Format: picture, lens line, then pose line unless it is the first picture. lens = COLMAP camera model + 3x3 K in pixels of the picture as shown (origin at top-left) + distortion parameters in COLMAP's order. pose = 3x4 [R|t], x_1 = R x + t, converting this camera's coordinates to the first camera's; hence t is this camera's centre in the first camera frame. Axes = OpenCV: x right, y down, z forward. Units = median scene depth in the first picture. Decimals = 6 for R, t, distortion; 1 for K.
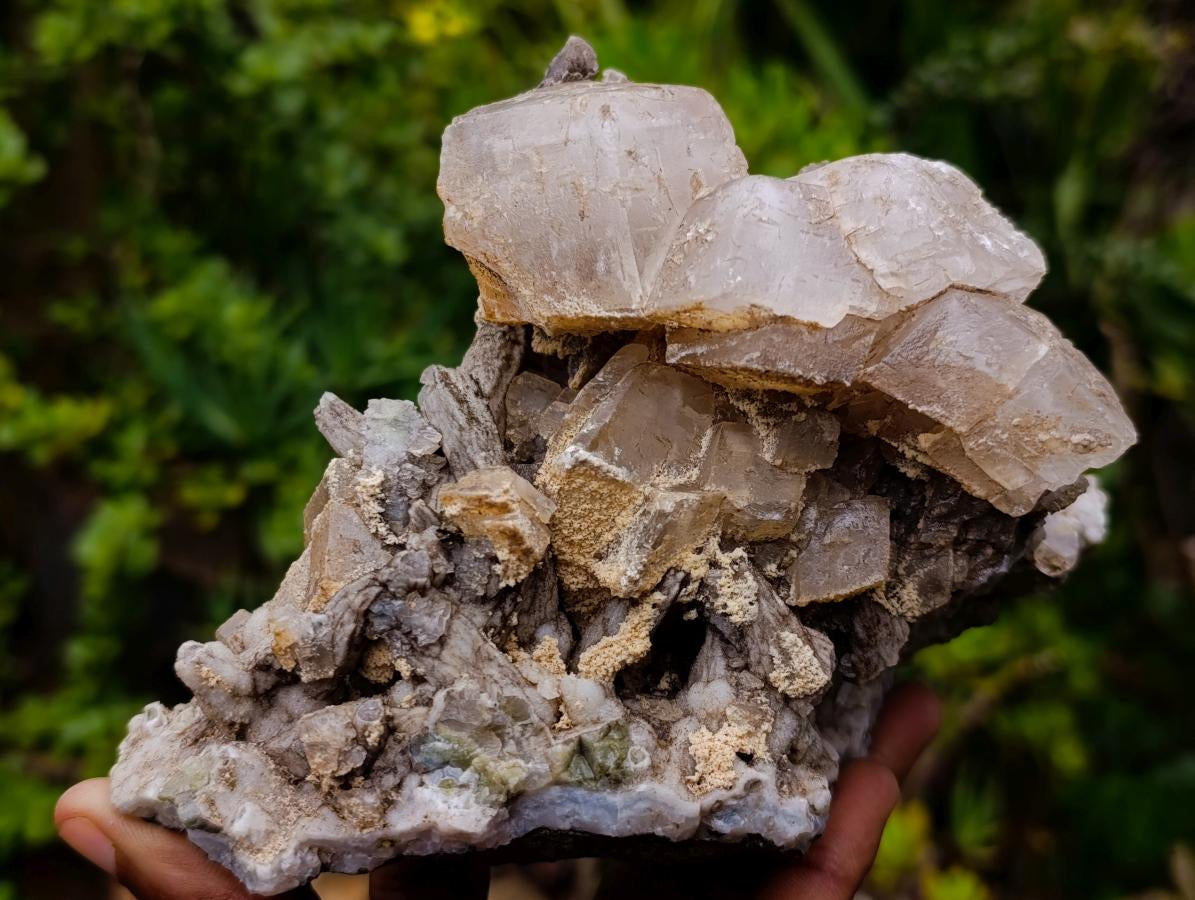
lens RADIAL K [[1666.1, 0, 618.3], [0, 1666.1, 395.8], [0, 0, 1]] dist [0.320069, -1.477773]
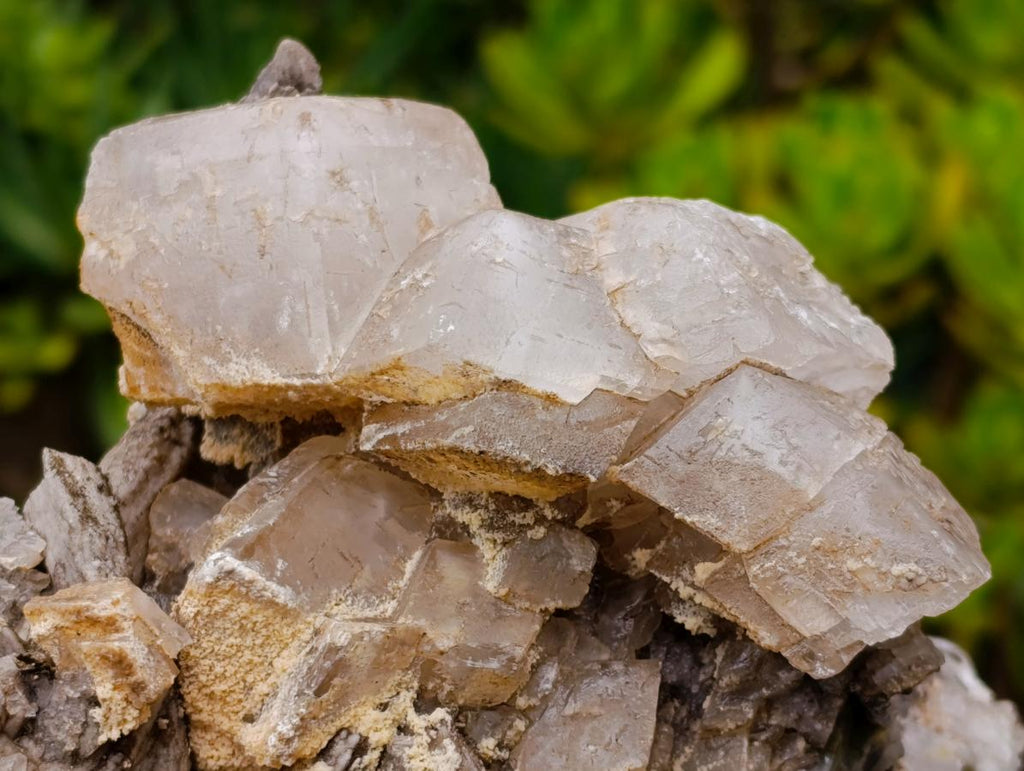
lens RADIAL K [[2734.7, 0, 513.6], [0, 2734.7, 347.1], [0, 0, 1]] dist [0.447072, -2.594526]
pose [[0.998511, 0.050014, -0.021798, 0.122035], [-0.053004, 0.983965, -0.170302, 0.138950], [0.012931, 0.171204, 0.985151, -0.191483]]
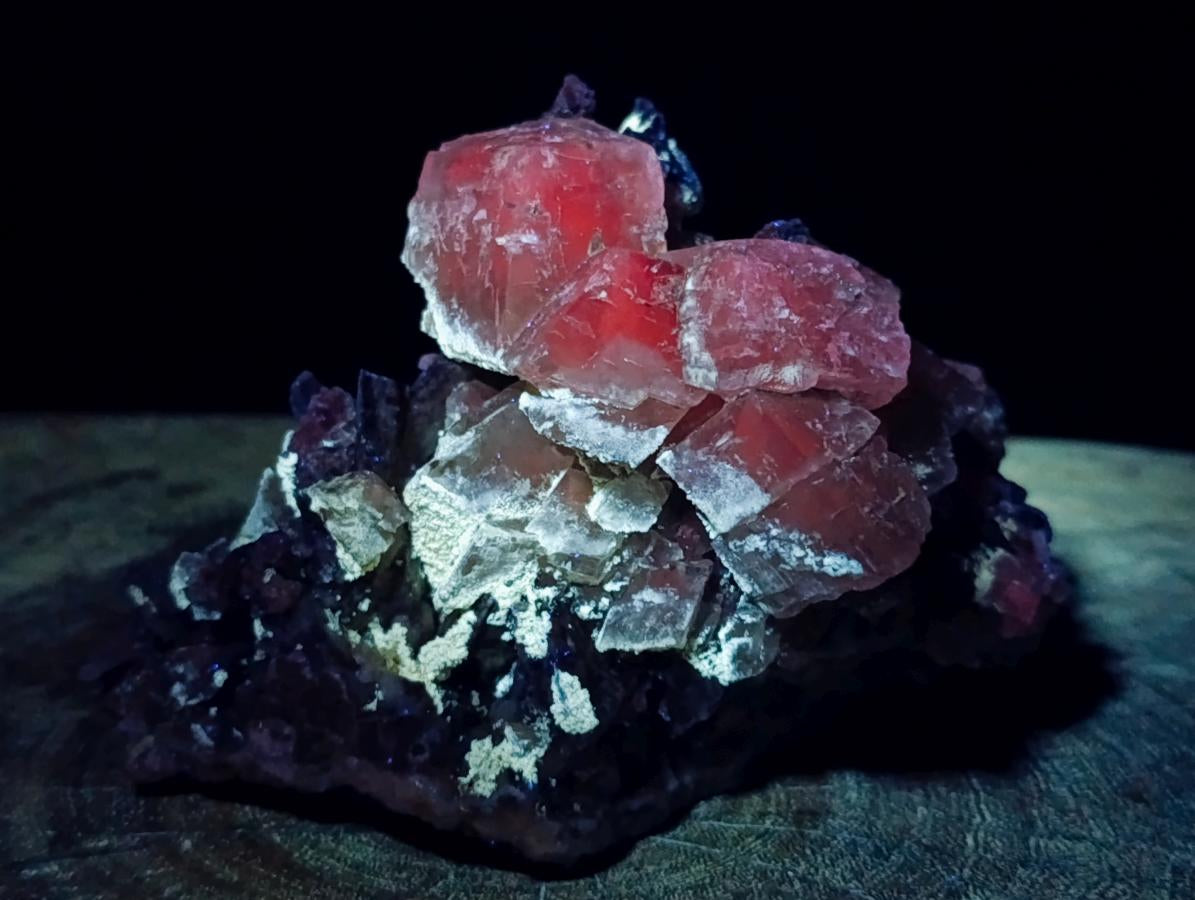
lens RADIAL K [[1666.1, 0, 618.3], [0, 1666.1, 395.8], [0, 0, 1]] dist [0.320069, -1.477773]
pose [[0.909678, 0.176426, -0.375979, 0.505707], [-0.131418, 0.981048, 0.142387, -0.195127], [0.393974, -0.080116, 0.915623, 0.025958]]
